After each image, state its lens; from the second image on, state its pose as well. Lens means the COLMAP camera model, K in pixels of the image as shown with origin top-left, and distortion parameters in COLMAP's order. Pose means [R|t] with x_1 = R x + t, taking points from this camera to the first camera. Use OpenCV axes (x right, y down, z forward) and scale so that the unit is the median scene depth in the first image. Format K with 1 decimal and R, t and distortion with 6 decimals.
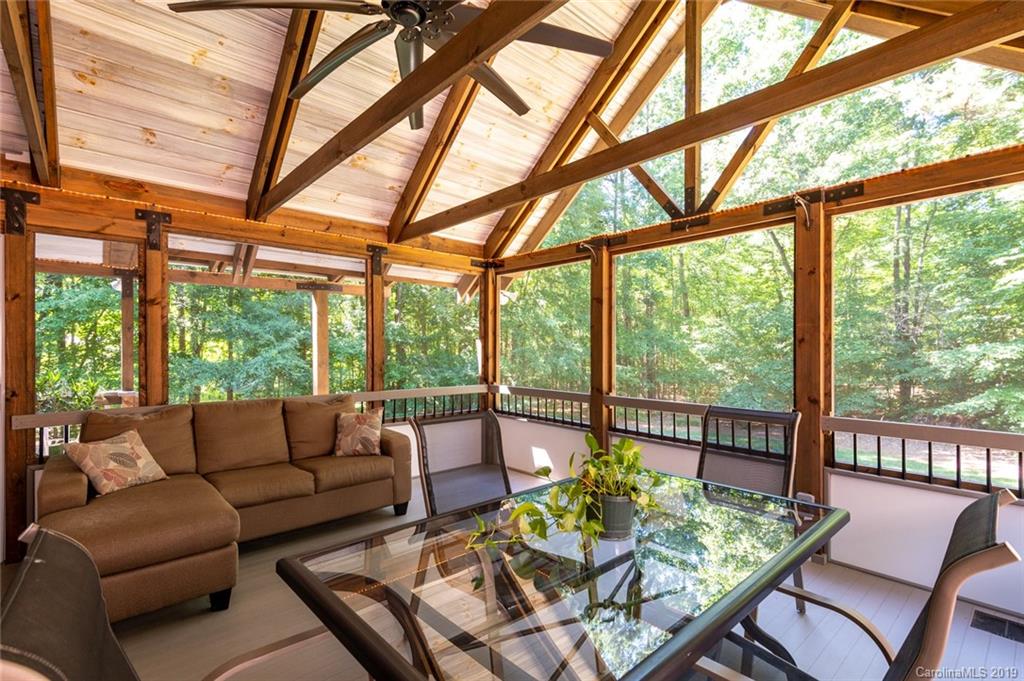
lens RADIAL K [[473.6, 0, 512.1], [0, 473.6, 352.3], [0, 0, 1]] dist [0.000849, 0.000078]
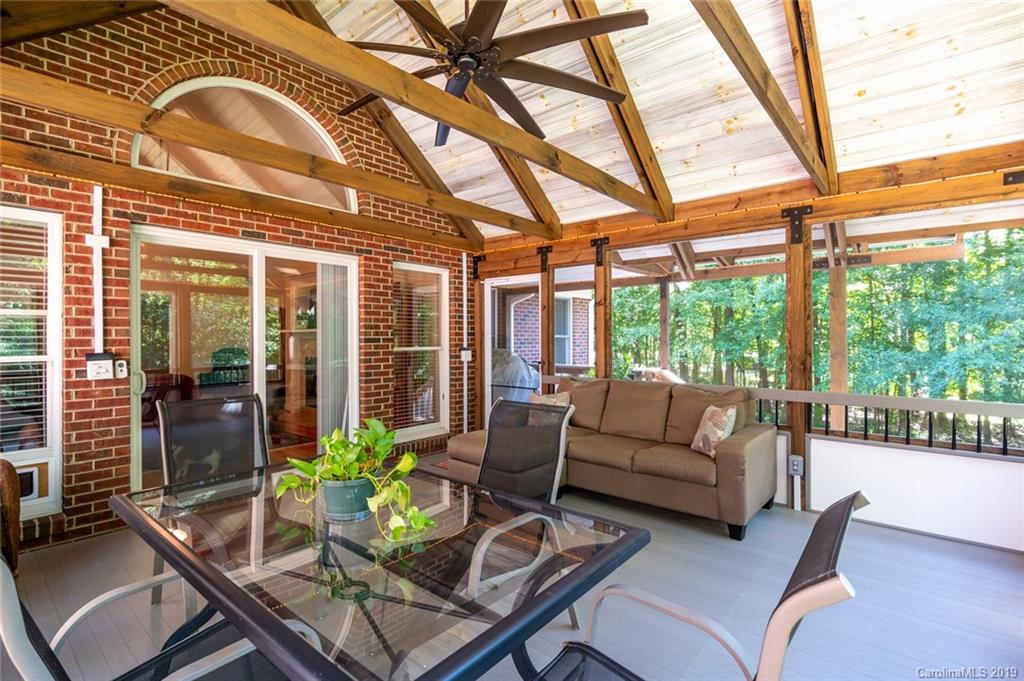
lens RADIAL K [[482.0, 0, 512.0], [0, 482.0, 340.5], [0, 0, 1]] dist [-0.000447, -0.000103]
pose [[0.136582, 0.005191, -0.990615, 0.510925], [-0.001784, 0.999986, 0.004994, -0.004306], [0.990627, 0.001086, 0.136589, 0.466809]]
